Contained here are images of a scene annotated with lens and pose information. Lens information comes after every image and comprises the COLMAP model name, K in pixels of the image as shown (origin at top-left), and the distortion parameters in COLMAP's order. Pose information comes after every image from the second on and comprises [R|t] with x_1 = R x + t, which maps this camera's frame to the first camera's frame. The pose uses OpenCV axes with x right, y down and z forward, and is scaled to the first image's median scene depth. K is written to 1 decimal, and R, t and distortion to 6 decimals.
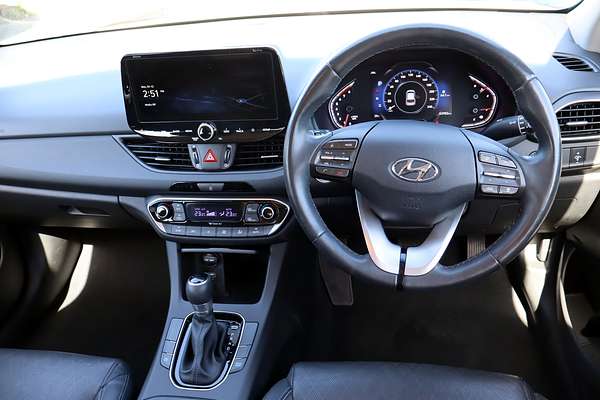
lens RADIAL K [[493.9, 0, 299.7], [0, 493.9, 200.4], [0, 0, 1]] dist [-0.002011, 0.001292]
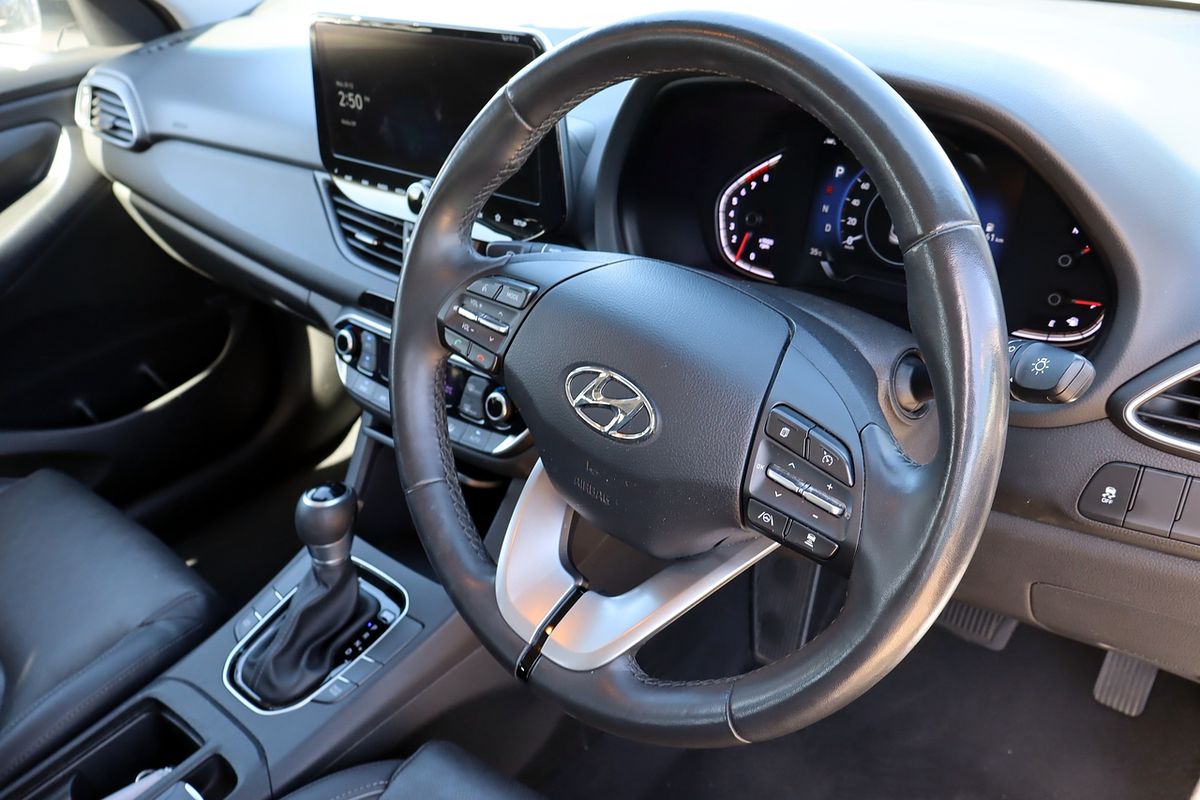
lens RADIAL K [[980.6, 0, 596.6], [0, 980.6, 398.6], [0, 0, 1]] dist [-0.007962, 0.017189]
pose [[0.861558, 0.288606, -0.417642, 0.375351], [-0.267563, 0.957291, 0.109566, -0.100696], [0.431426, 0.017348, 0.901982, 0.229732]]
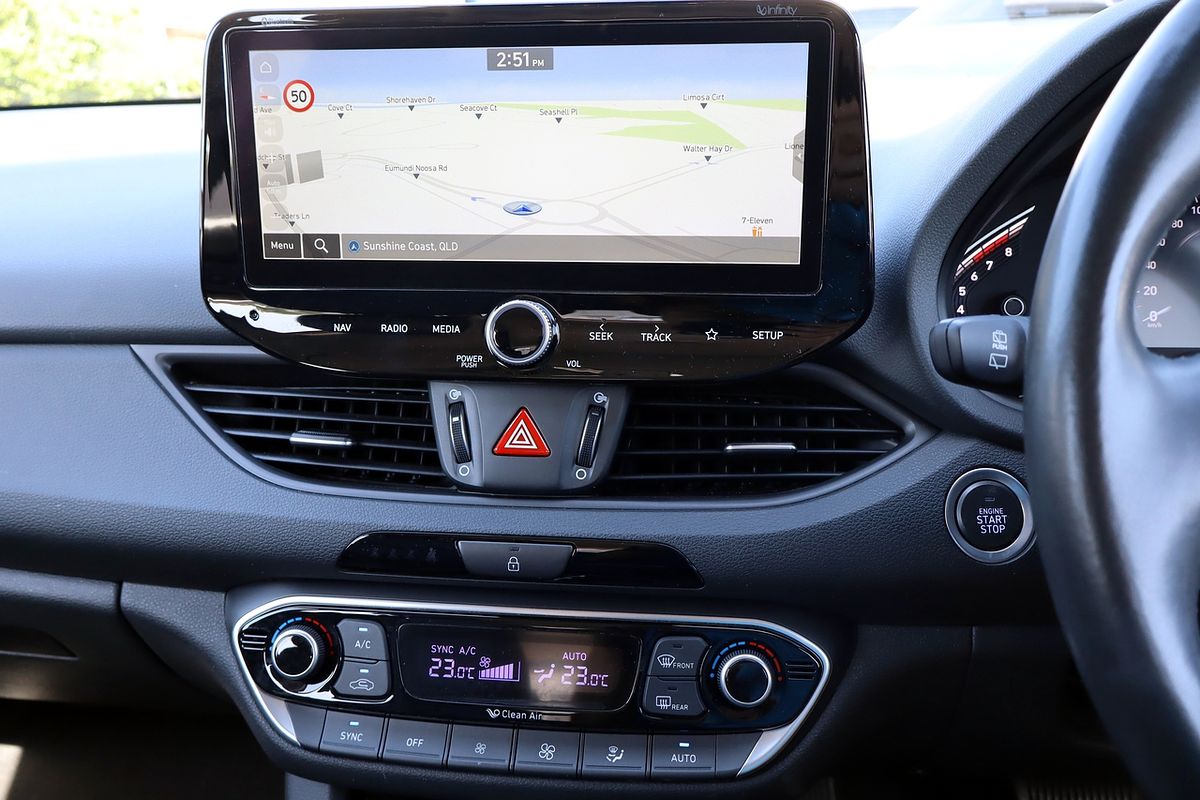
lens RADIAL K [[980.6, 0, 607.5], [0, 980.6, 401.6], [0, 0, 1]] dist [-0.007962, 0.017189]
pose [[0.995037, 0.065151, 0.075216, -0.172797], [-0.045848, 0.971019, -0.234562, 0.008962], [-0.088318, 0.229949, 0.969187, 0.501100]]
